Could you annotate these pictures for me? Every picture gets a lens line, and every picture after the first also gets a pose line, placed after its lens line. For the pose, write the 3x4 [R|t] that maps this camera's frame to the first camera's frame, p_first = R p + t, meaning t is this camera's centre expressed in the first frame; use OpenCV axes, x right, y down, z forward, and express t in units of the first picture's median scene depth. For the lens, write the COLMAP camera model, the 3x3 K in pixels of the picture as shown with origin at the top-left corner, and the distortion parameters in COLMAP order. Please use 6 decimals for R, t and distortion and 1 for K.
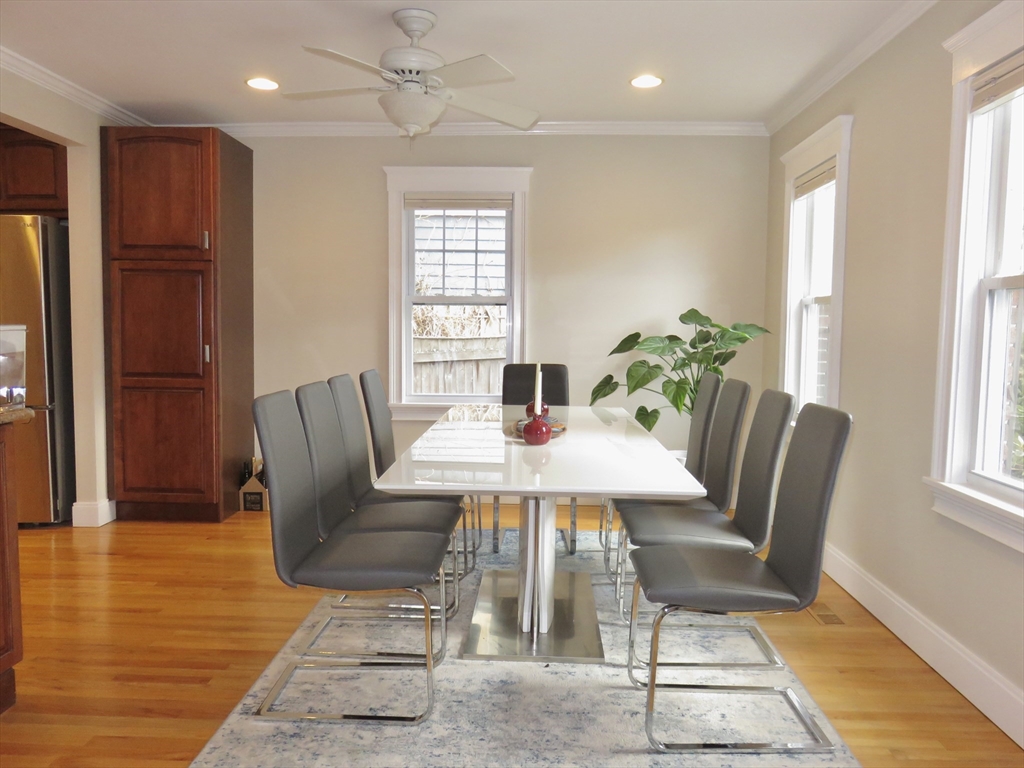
lens RADIAL K [[819.5, 0, 512.0], [0, 819.5, 384.0], [0, 0, 1]] dist [-0.002195, -0.000460]
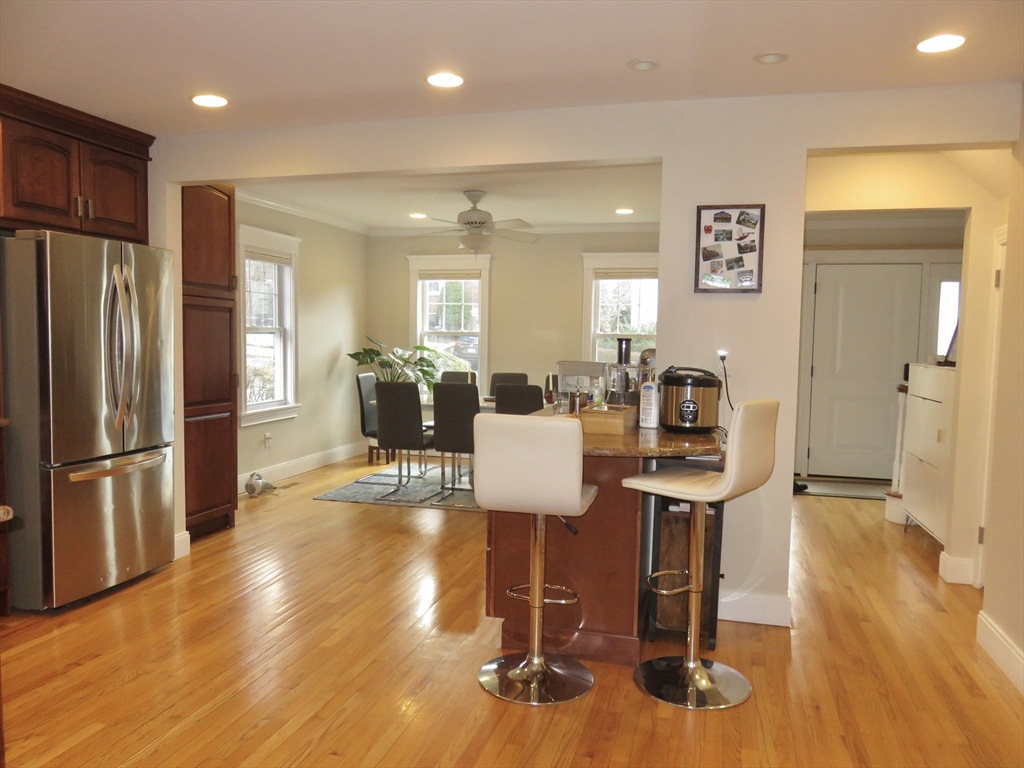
lens RADIAL K [[746.1, 0, 512.0], [0, 746.1, 384.0], [0, 0, 1]] dist [-0.003095, 0.000708]
pose [[0.224970, -0.071326, 0.971752, -1.308114], [0.057379, 0.996556, 0.059863, -0.071155], [-0.972675, 0.042290, 0.228287, 0.377811]]
